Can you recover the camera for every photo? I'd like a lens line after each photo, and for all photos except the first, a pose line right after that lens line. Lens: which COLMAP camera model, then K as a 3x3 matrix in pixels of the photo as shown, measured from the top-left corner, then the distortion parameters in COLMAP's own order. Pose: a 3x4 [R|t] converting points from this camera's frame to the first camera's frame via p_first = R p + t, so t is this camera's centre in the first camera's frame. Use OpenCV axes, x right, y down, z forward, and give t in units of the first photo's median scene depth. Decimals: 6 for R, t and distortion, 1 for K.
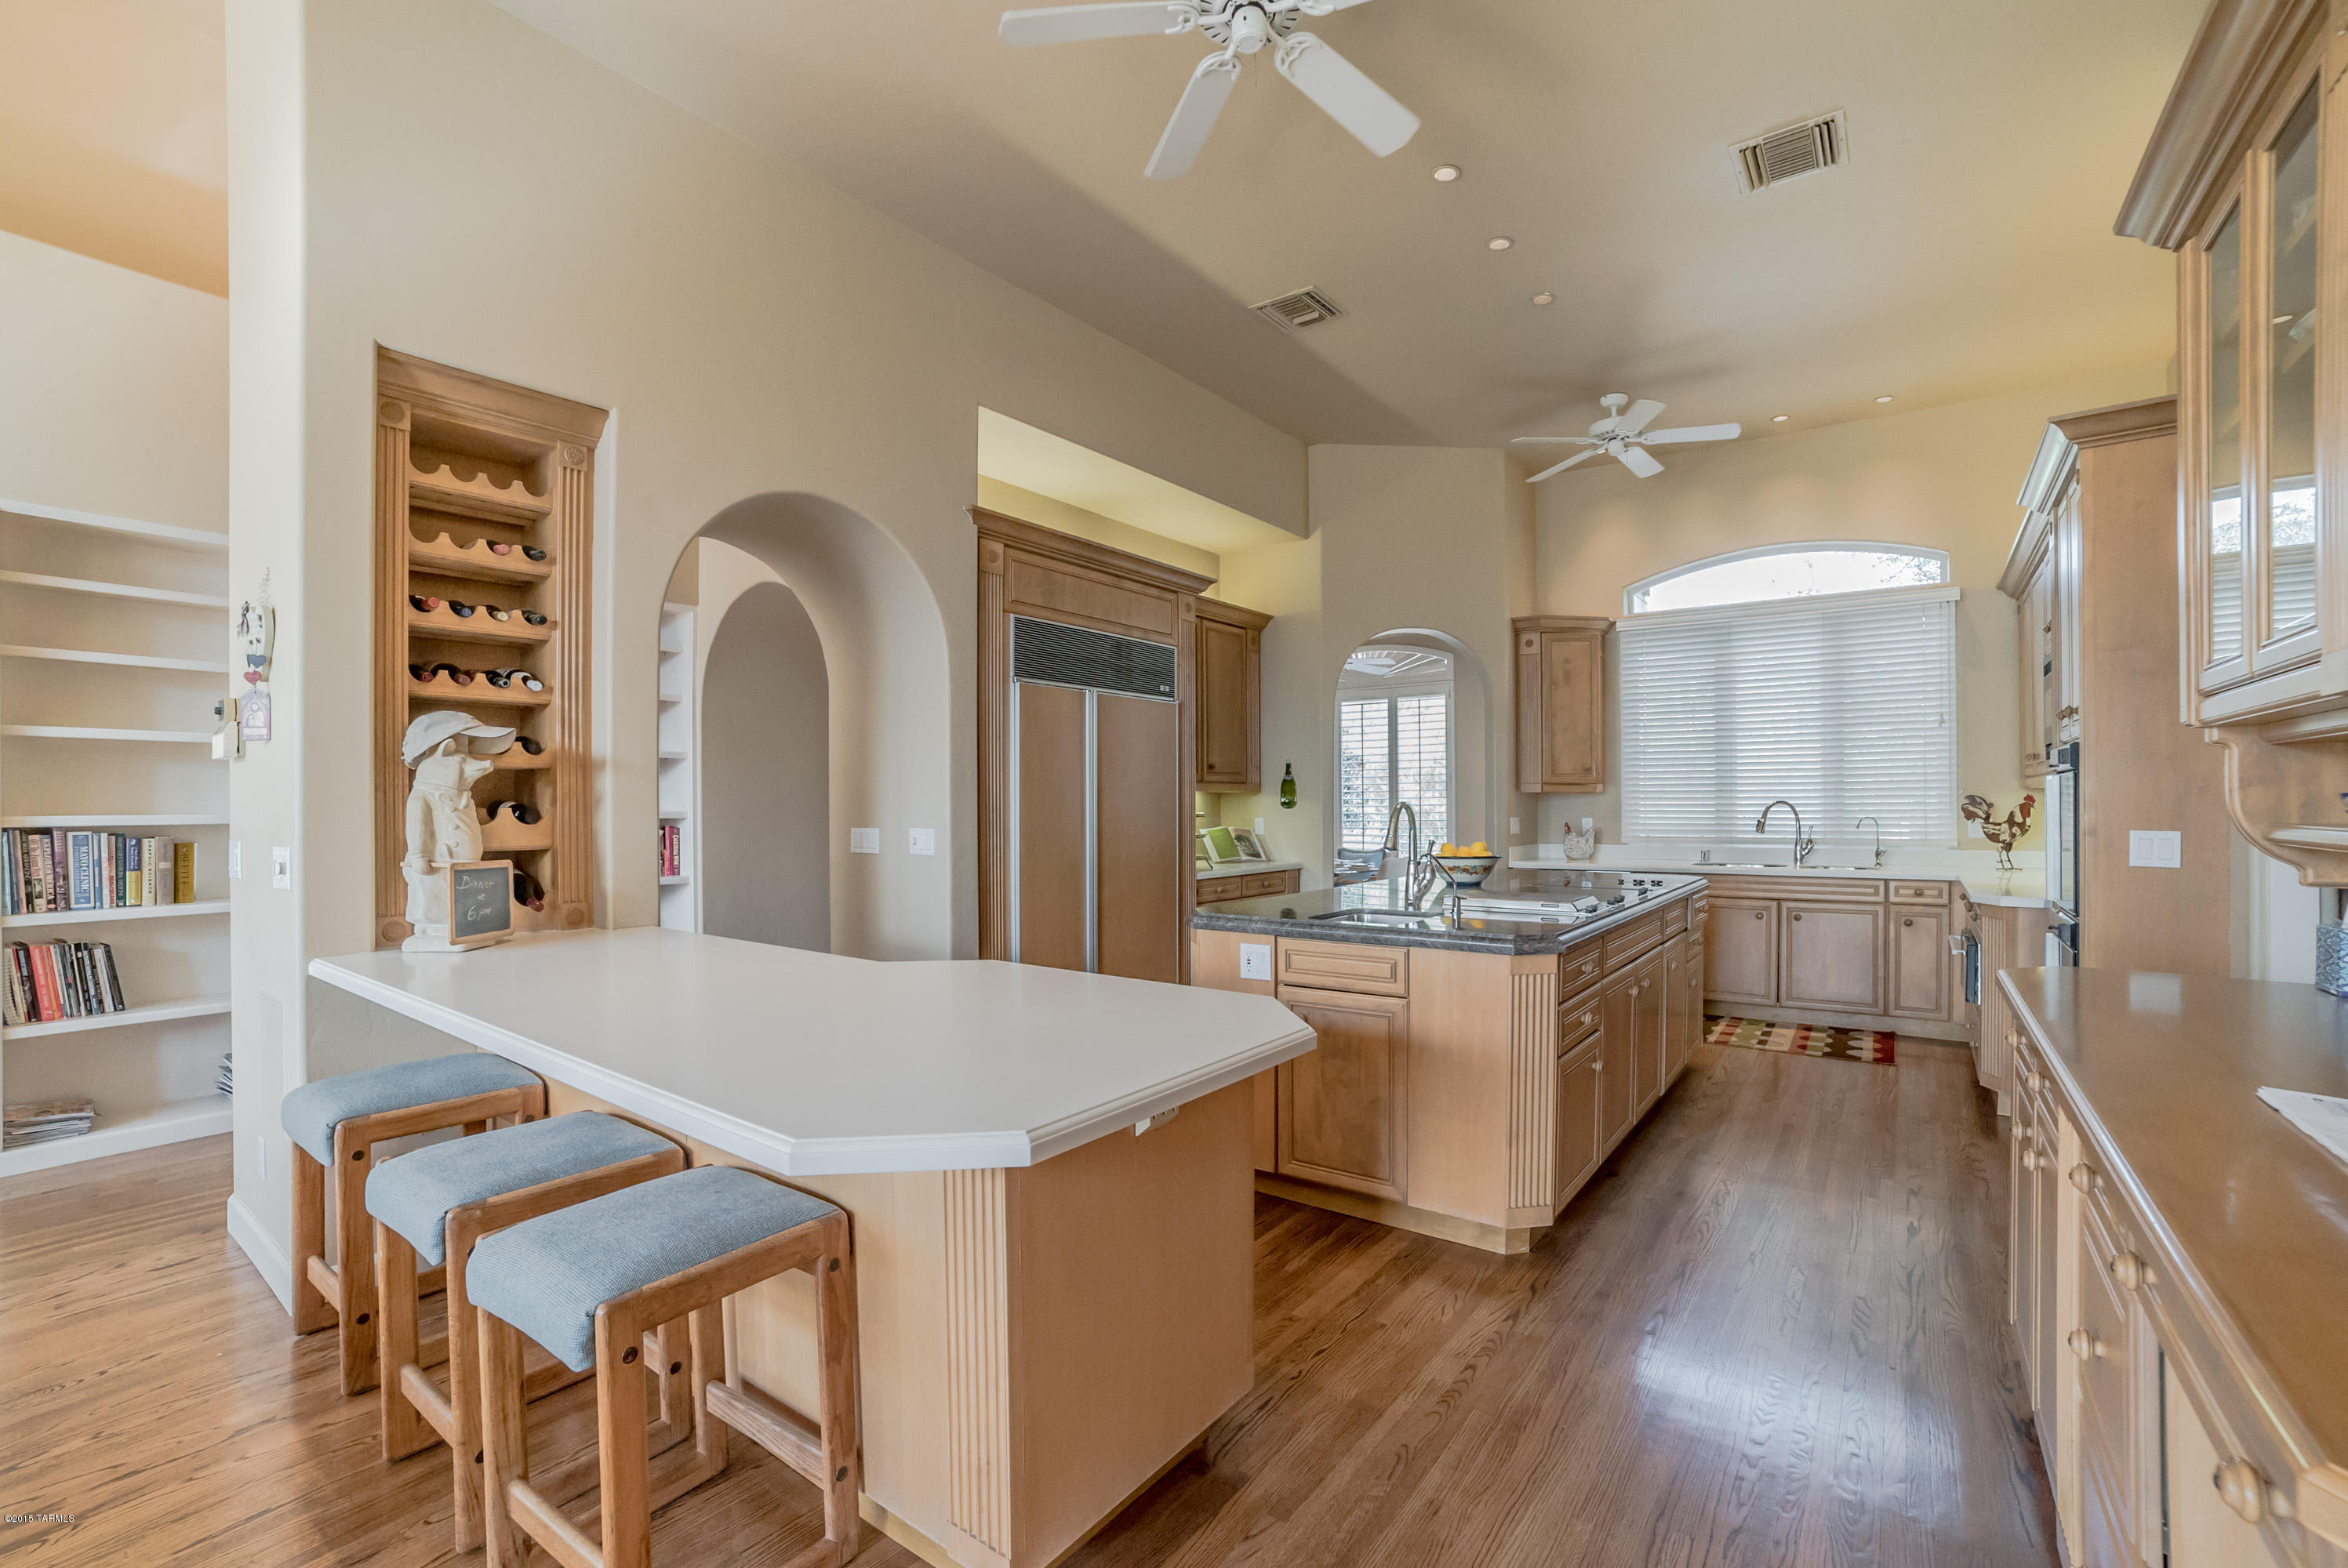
lens RADIAL K [[1008.9, 0, 1180.3], [0, 1008.9, 785.0], [0, 0, 1]] dist [-0.102308, 0.037080]
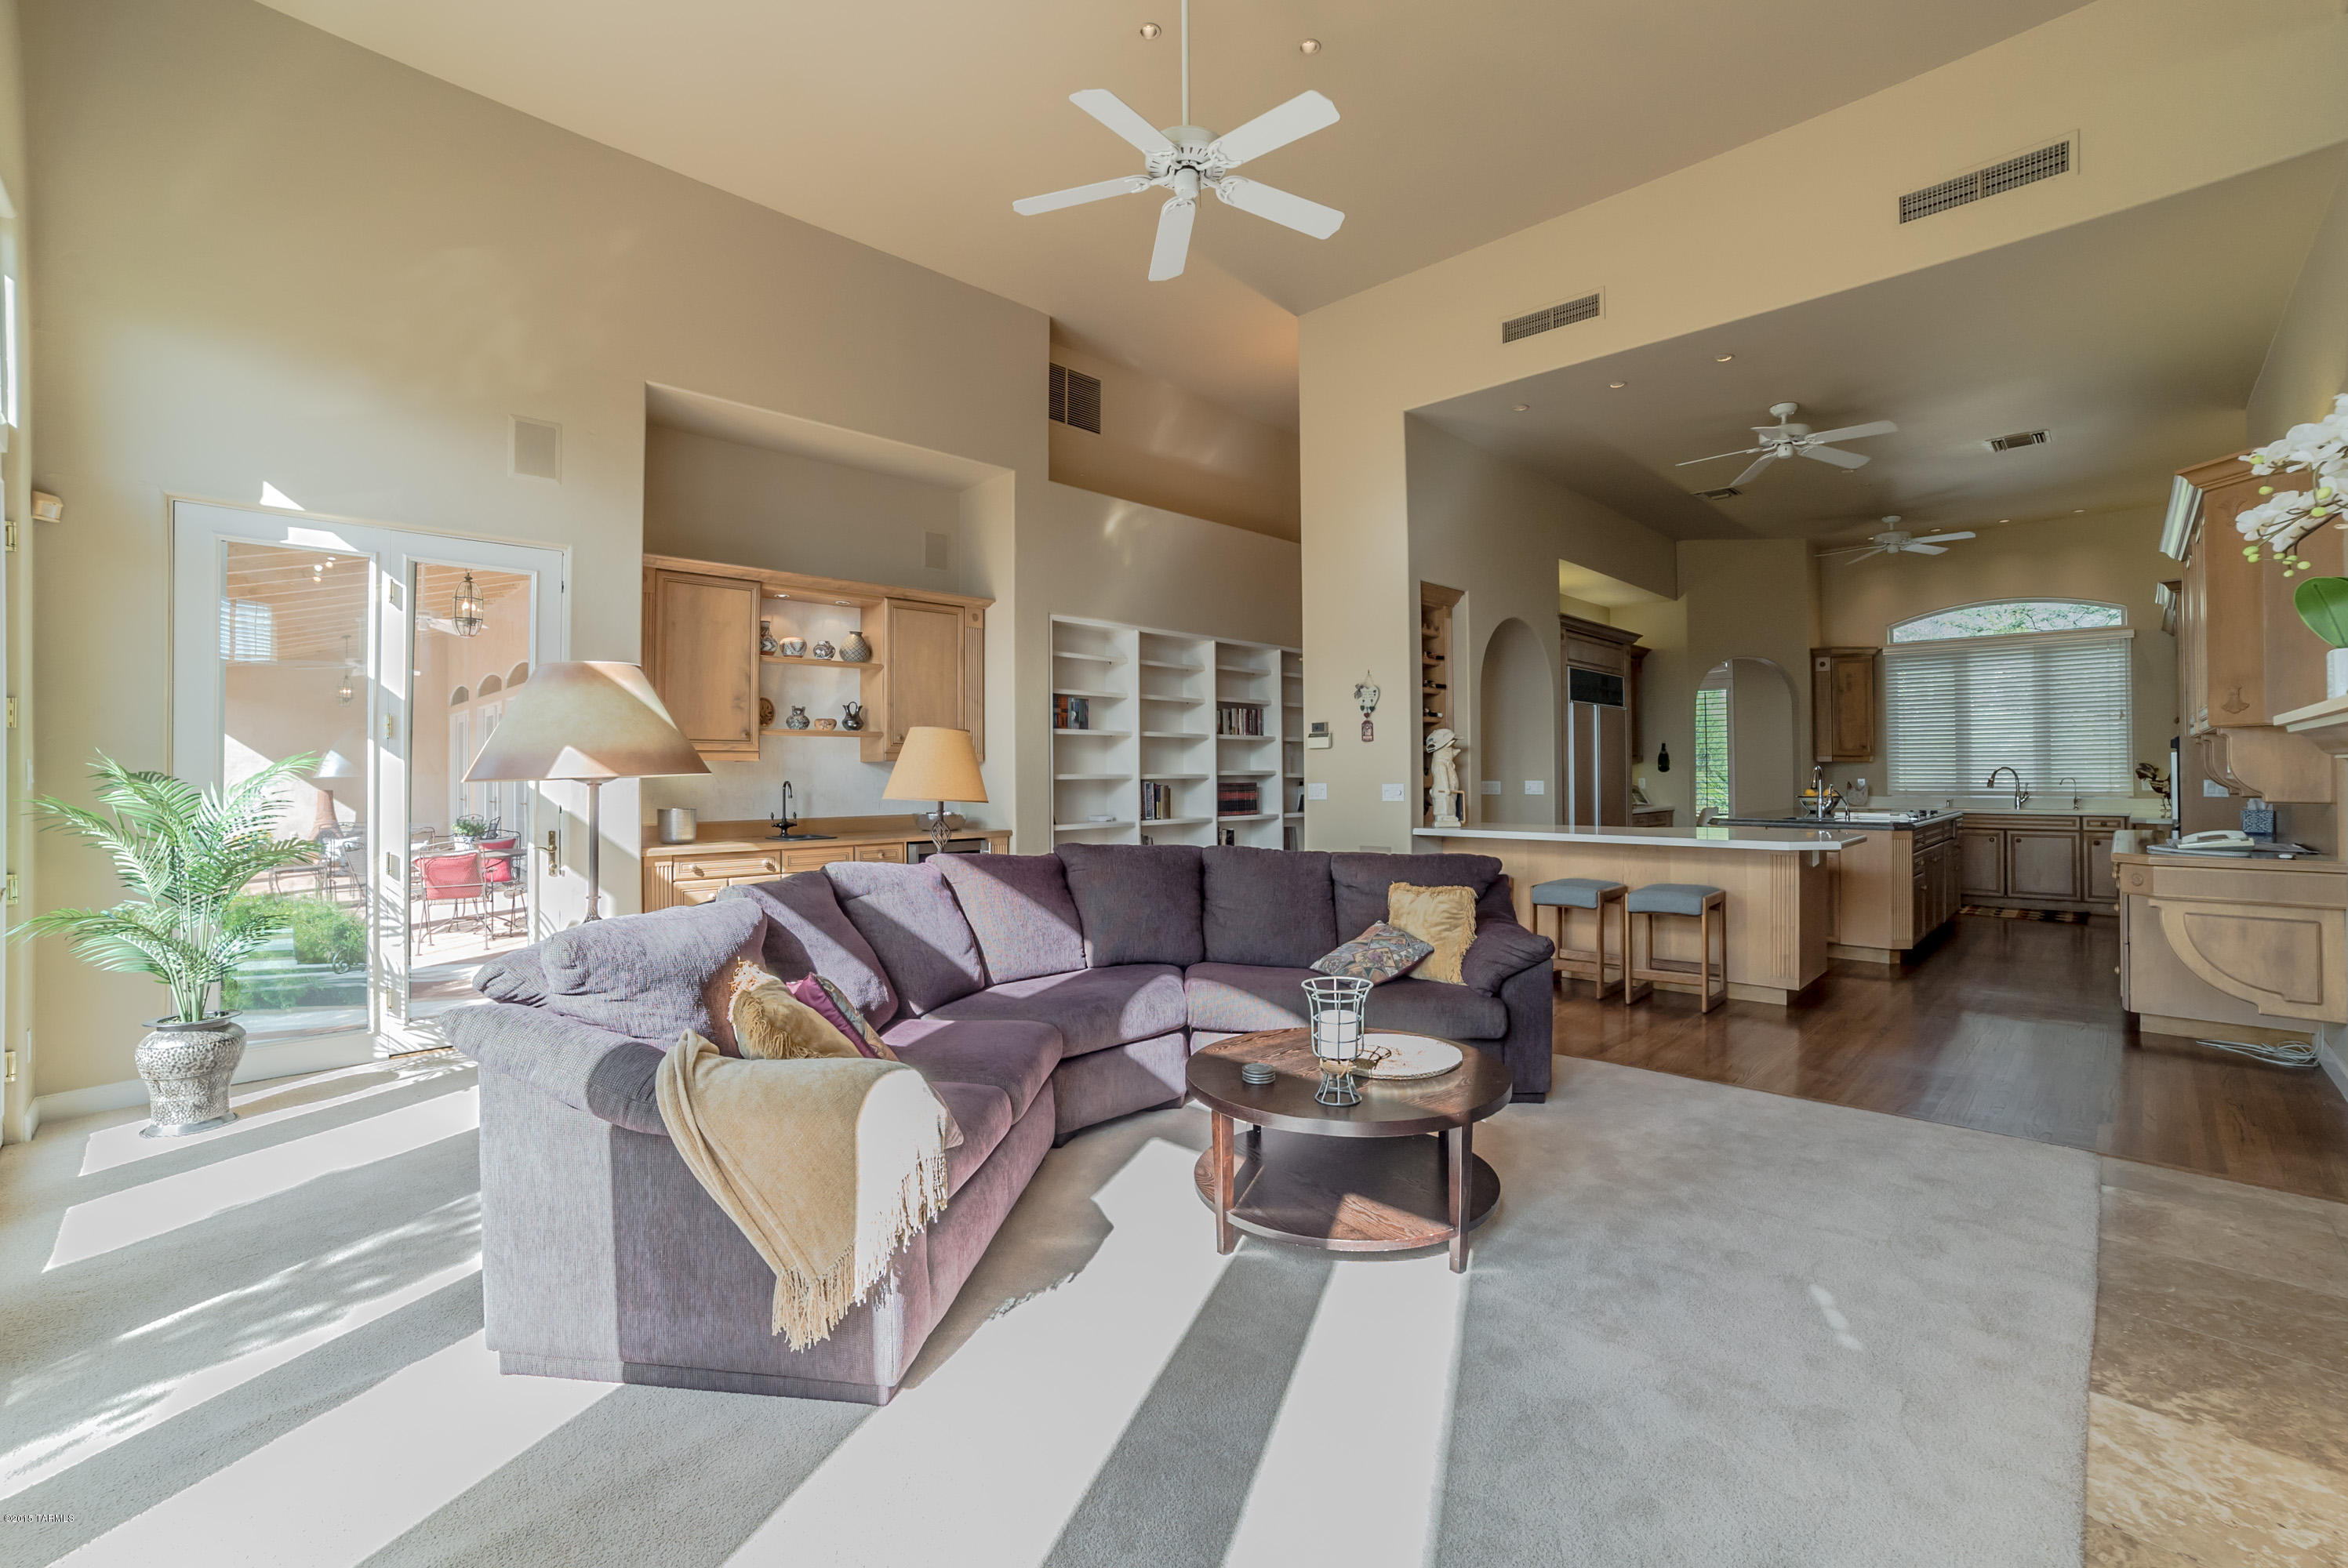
lens RADIAL K [[990.0, 0, 1206.0], [0, 990.0, 741.0], [0, 0, 1]] dist [-0.085406, 0.035796]
pose [[0.991330, -0.002860, -0.131363, -0.467187], [0.001109, 0.999910, -0.013398, -0.006223], [0.131390, 0.013136, 0.991244, -0.695680]]
